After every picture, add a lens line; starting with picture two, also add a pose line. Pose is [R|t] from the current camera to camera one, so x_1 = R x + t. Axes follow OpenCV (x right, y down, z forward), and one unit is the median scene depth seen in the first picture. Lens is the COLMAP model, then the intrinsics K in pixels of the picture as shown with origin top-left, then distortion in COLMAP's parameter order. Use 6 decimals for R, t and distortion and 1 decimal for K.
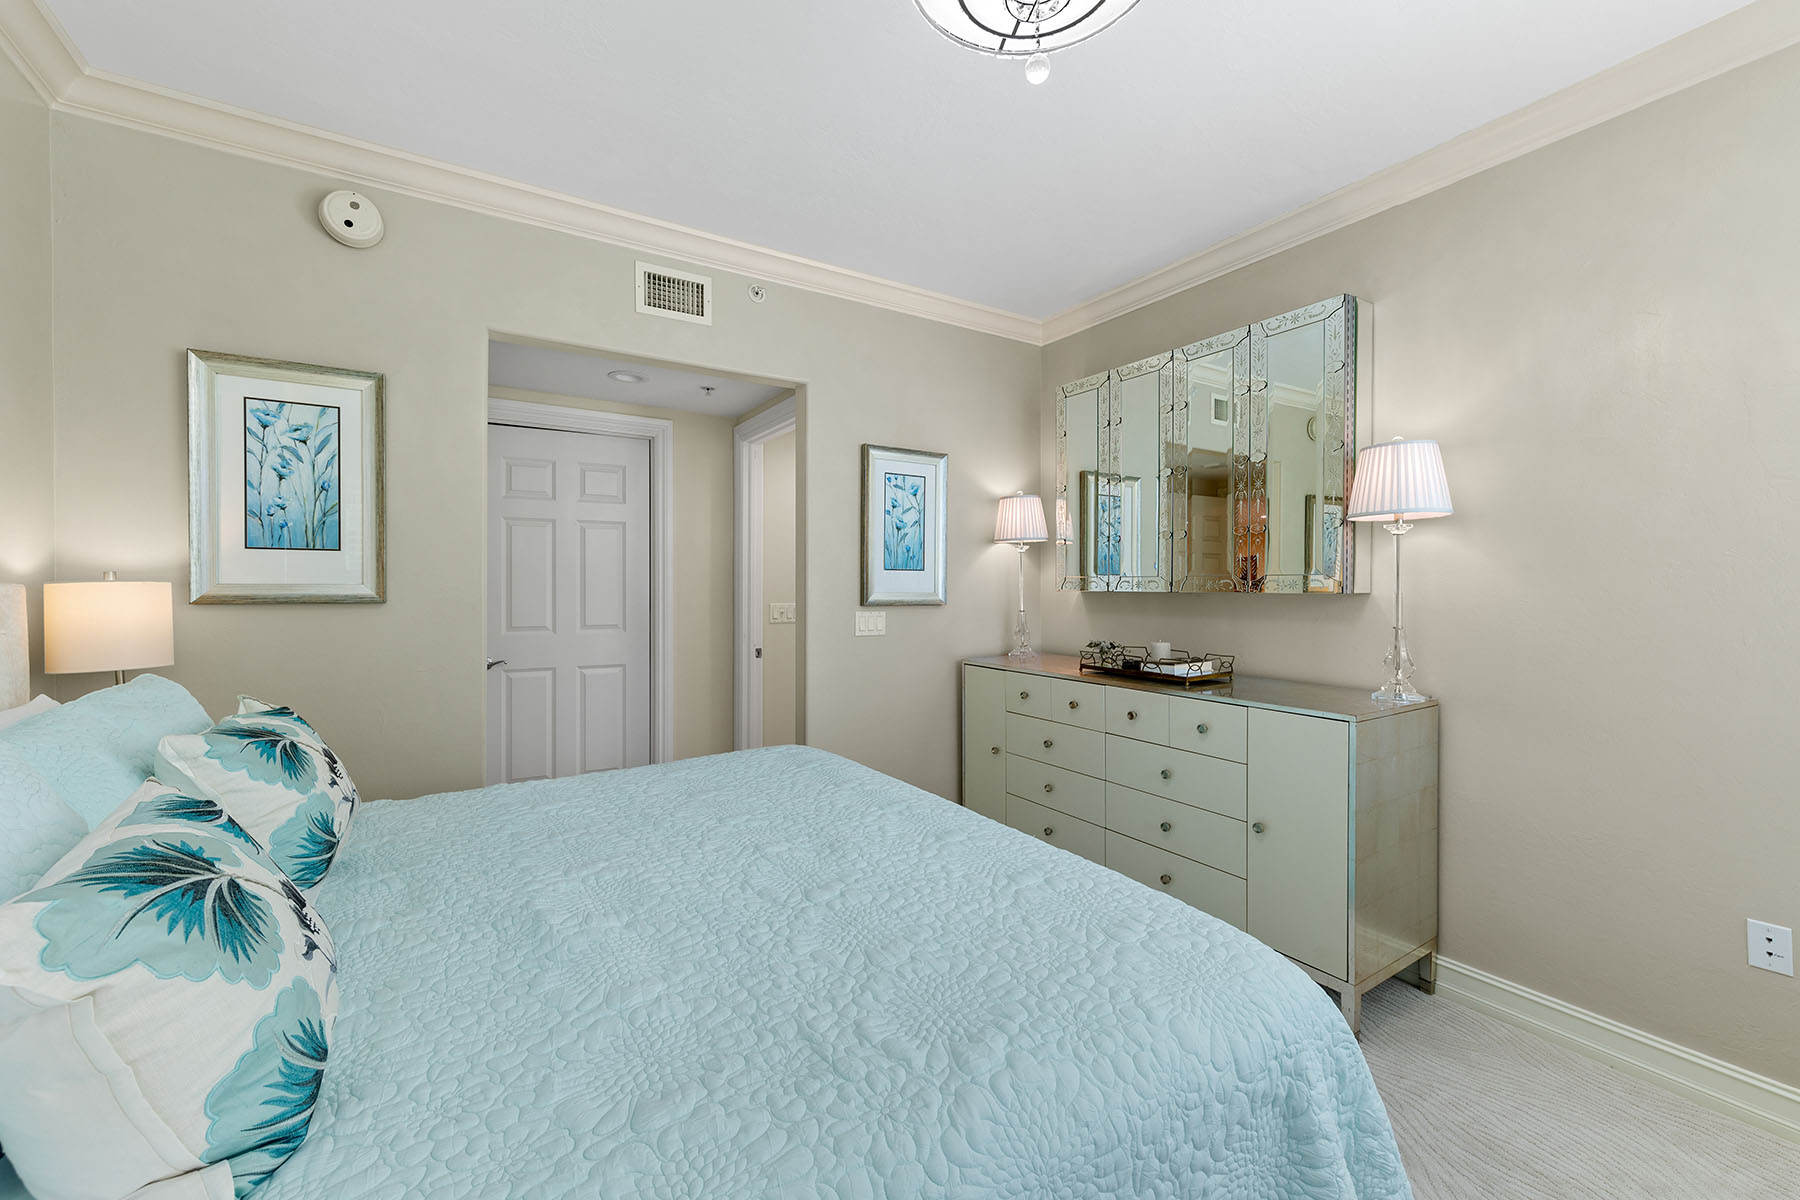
lens RADIAL K [[719.4, 0, 903.9], [0, 719.4, 590.8], [0, 0, 1]] dist [0.007589, -0.000432]
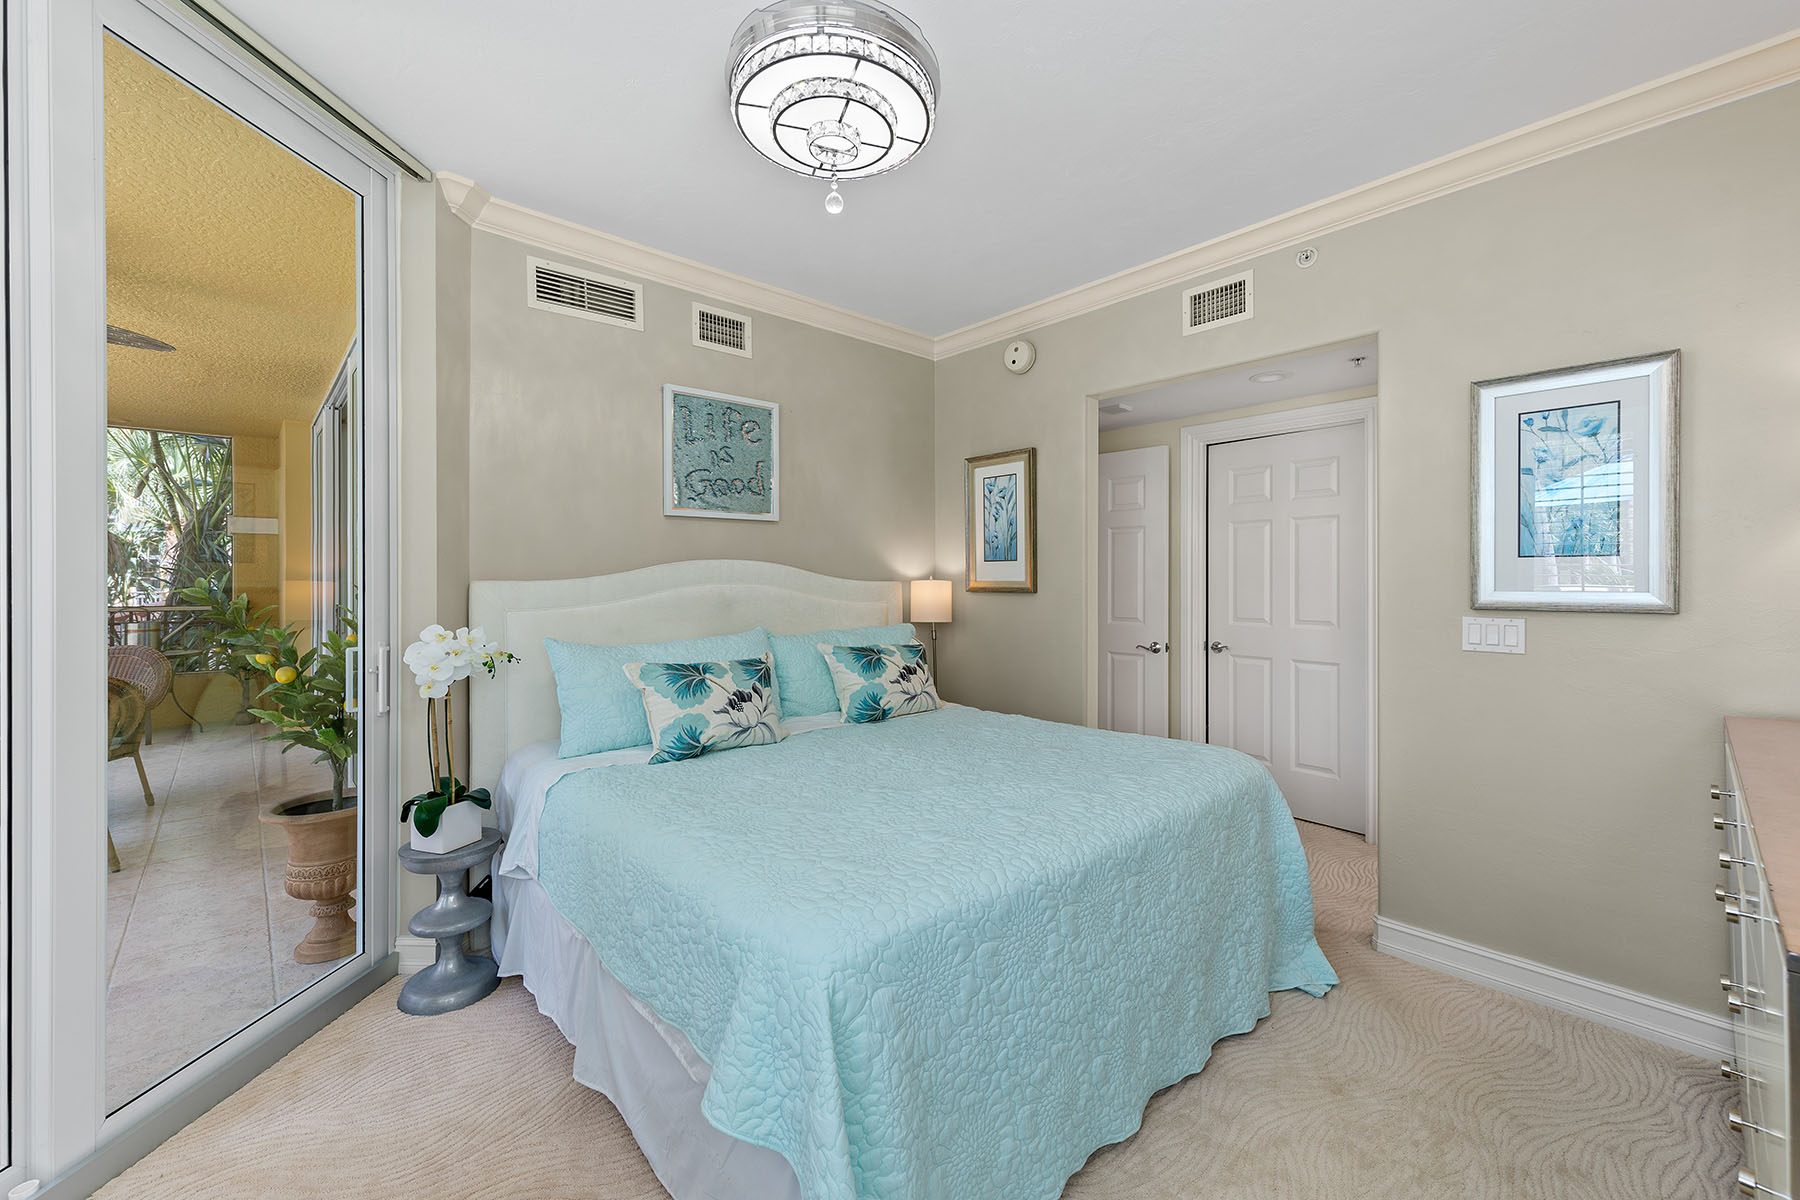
lens RADIAL K [[719.4, 0, 906.4], [0, 719.4, 584.2], [0, 0, 1]] dist [0.007589, -0.000432]
pose [[0.184205, 0.002489, -0.982885, 0.559251], [-0.004632, 0.999988, 0.001664, -0.002530], [0.982877, 0.004246, 0.184214, 0.322331]]
